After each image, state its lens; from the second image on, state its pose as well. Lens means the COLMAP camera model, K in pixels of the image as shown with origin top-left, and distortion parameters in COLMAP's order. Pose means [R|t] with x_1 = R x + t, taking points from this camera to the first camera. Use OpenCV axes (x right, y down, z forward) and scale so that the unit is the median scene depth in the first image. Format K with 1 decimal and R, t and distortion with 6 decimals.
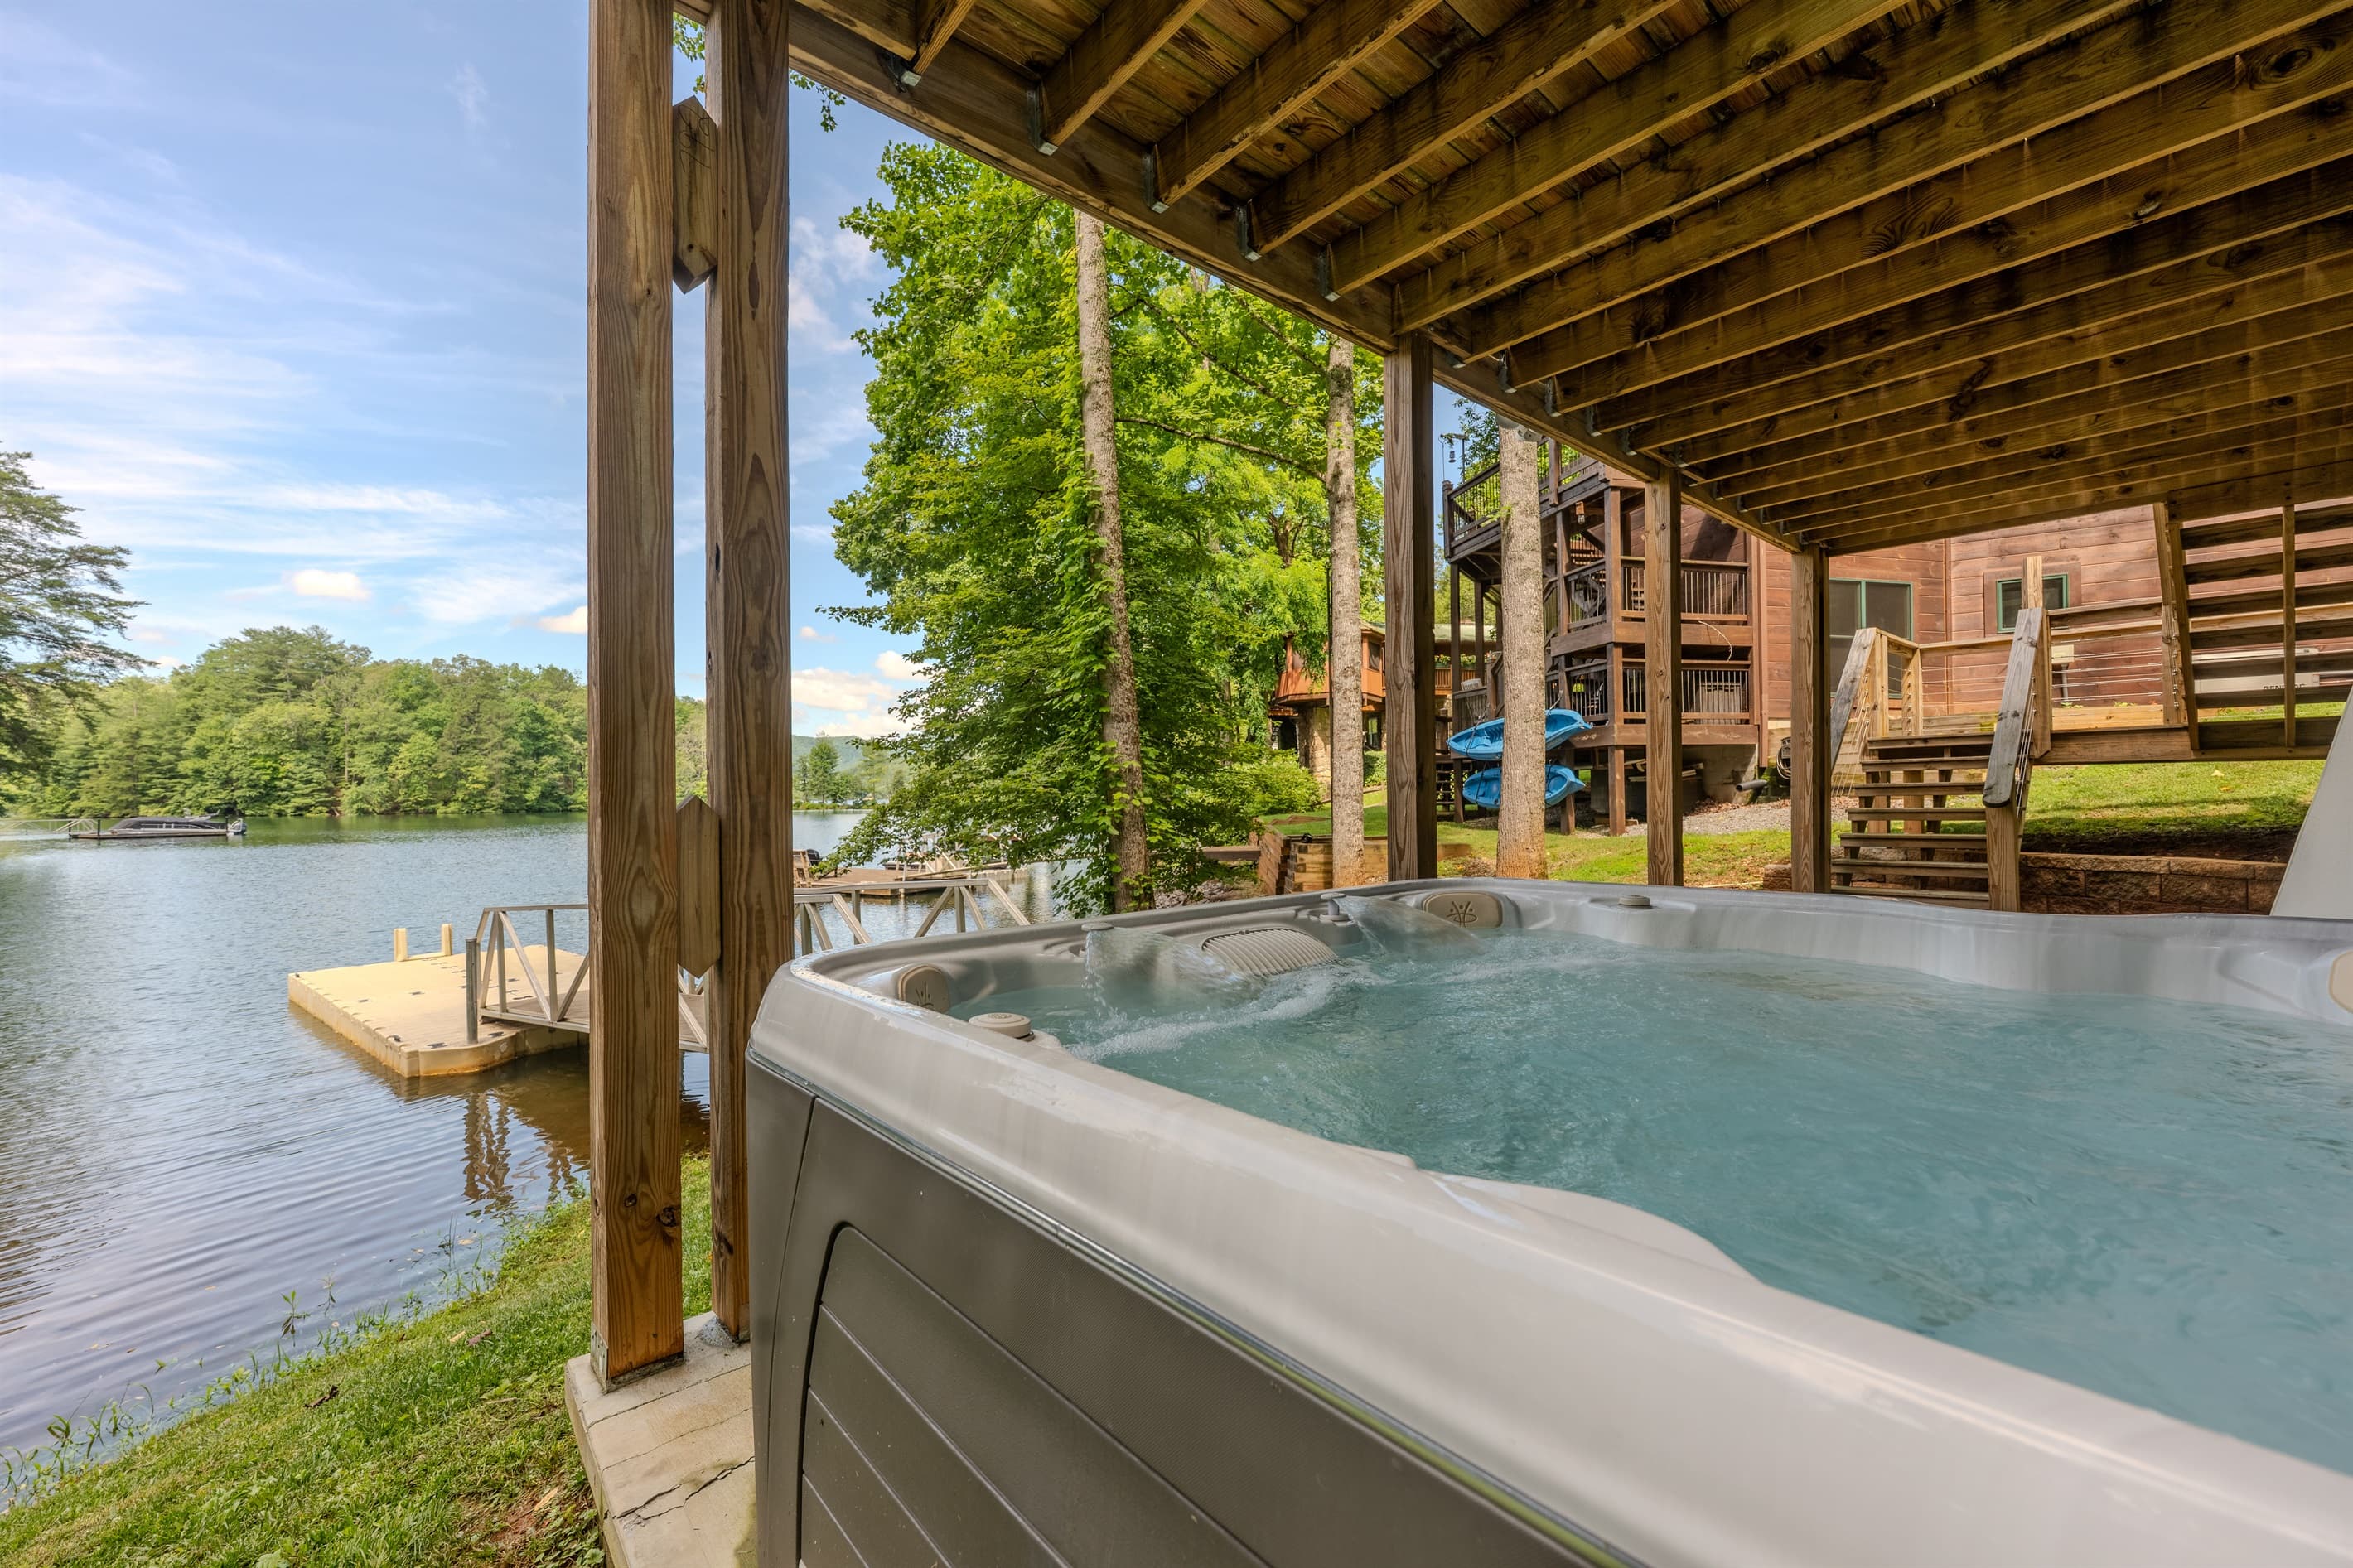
lens RADIAL K [[924.2, 0, 1171.9], [0, 924.2, 785.2], [0, 0, 1]] dist [0.000093, -0.000494]
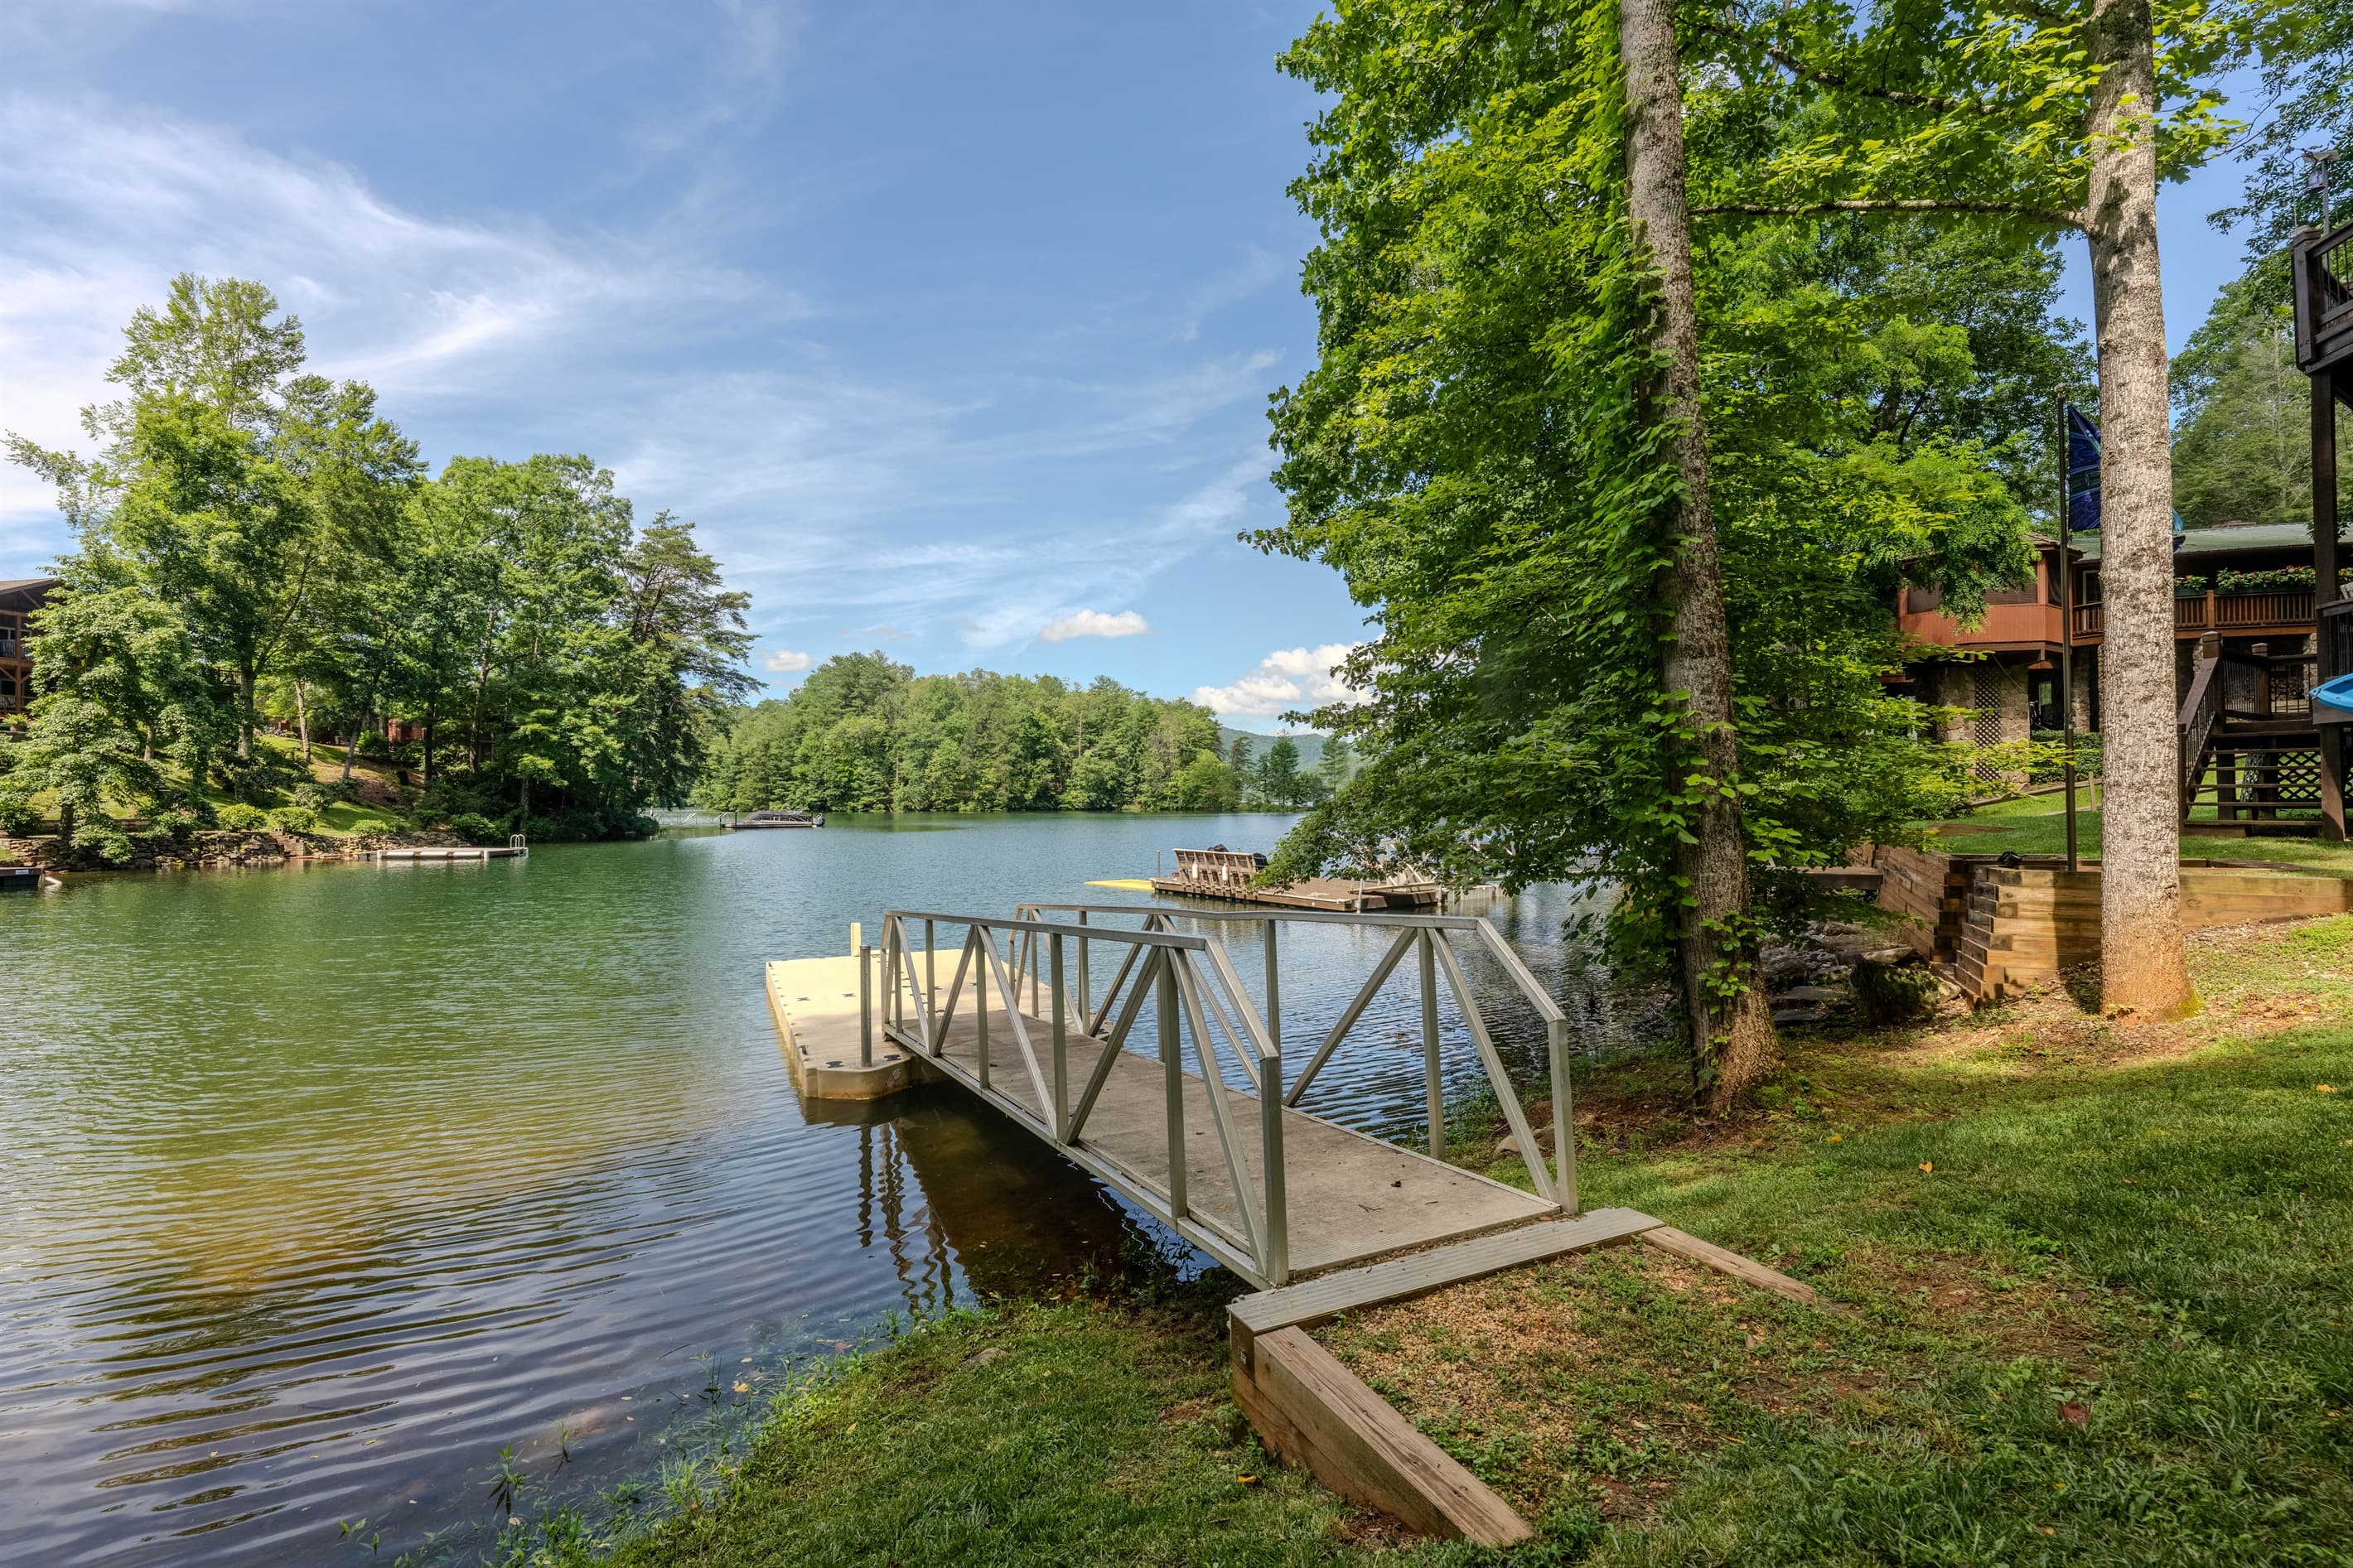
lens RADIAL K [[1021.1, 0, 1171.6], [0, 1021.1, 786.4], [0, 0, 1]] dist [-0.003892, -0.000231]
pose [[0.890623, -0.000599, -0.454741, -0.029557], [0.000734, 1.000000, 0.000121, 0.007512], [0.454741, -0.000442, 0.890624, 0.130493]]
